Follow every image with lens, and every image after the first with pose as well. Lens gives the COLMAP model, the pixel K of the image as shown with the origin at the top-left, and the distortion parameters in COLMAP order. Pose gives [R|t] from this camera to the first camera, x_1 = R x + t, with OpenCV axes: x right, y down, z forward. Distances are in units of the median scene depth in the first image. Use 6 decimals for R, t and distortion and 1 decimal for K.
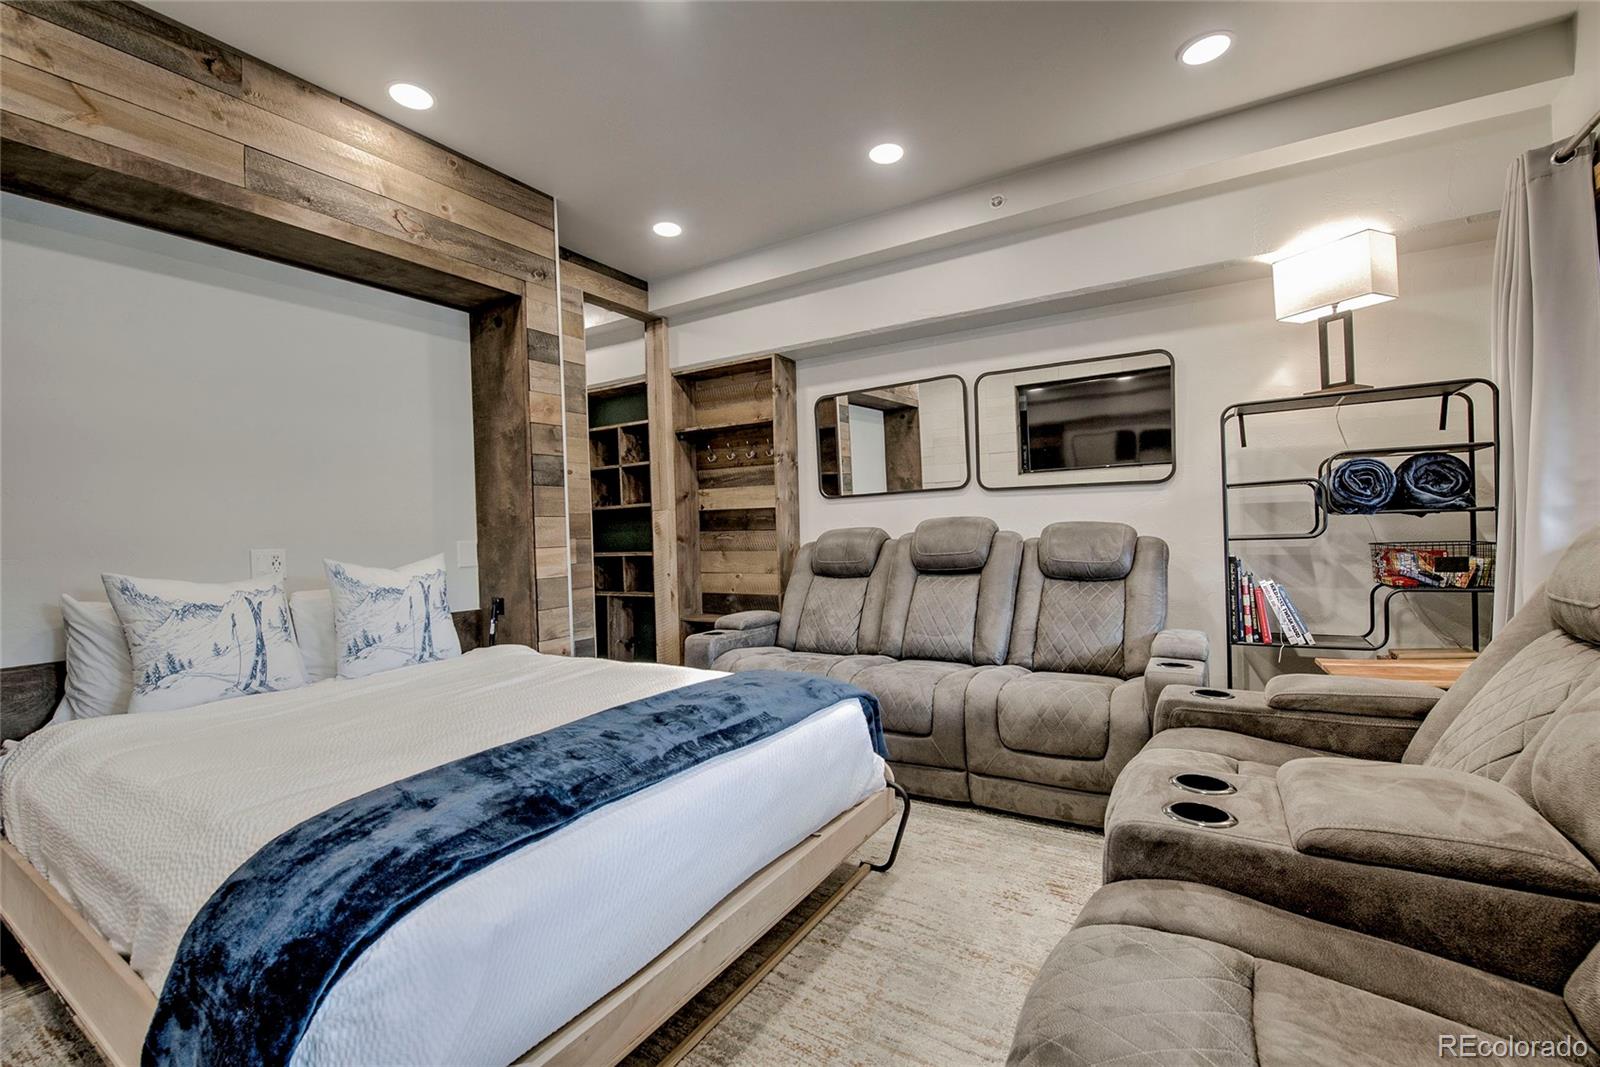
lens RADIAL K [[673.4, 0, 794.9], [0, 673.4, 537.1], [0, 0, 1]] dist [-0.012964, -0.002896]
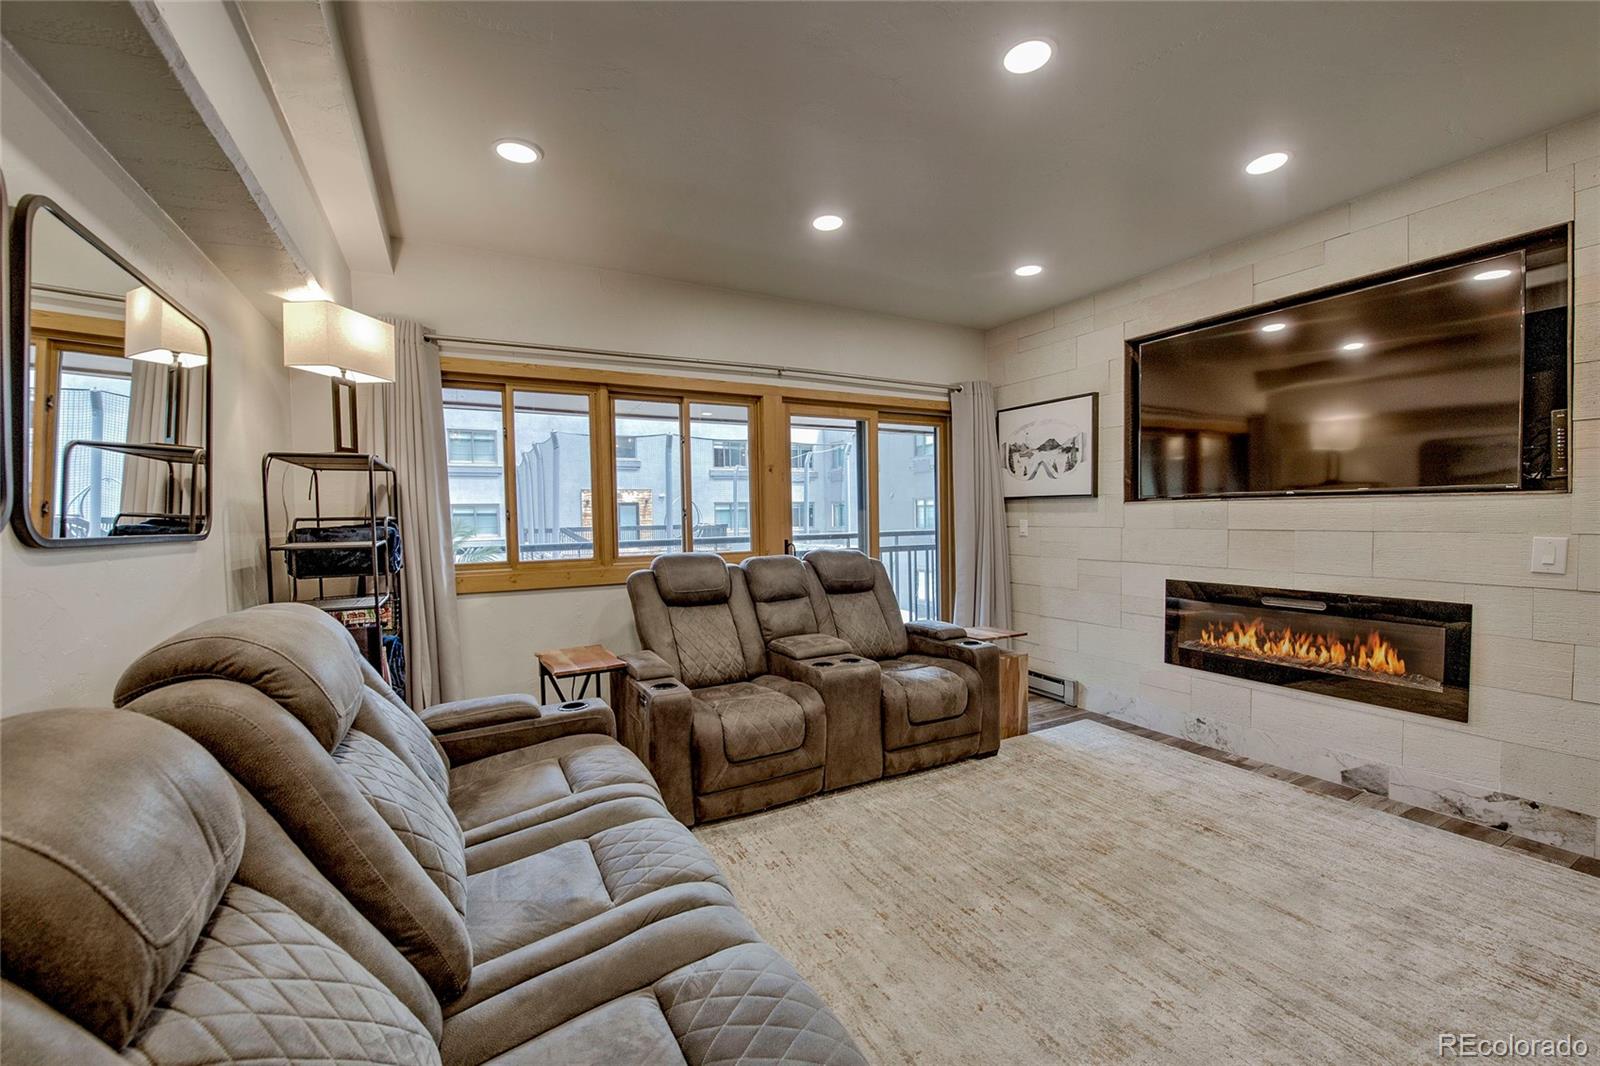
lens RADIAL K [[652.7, 0, 793.6], [0, 652.7, 535.9], [0, 0, 1]] dist [-0.011090, -0.005343]
pose [[-0.862908, 0.025982, 0.504693, -0.223934], [0.046465, 0.998526, 0.028040, -0.077870], [-0.503221, 0.047647, -0.862843, 1.268199]]
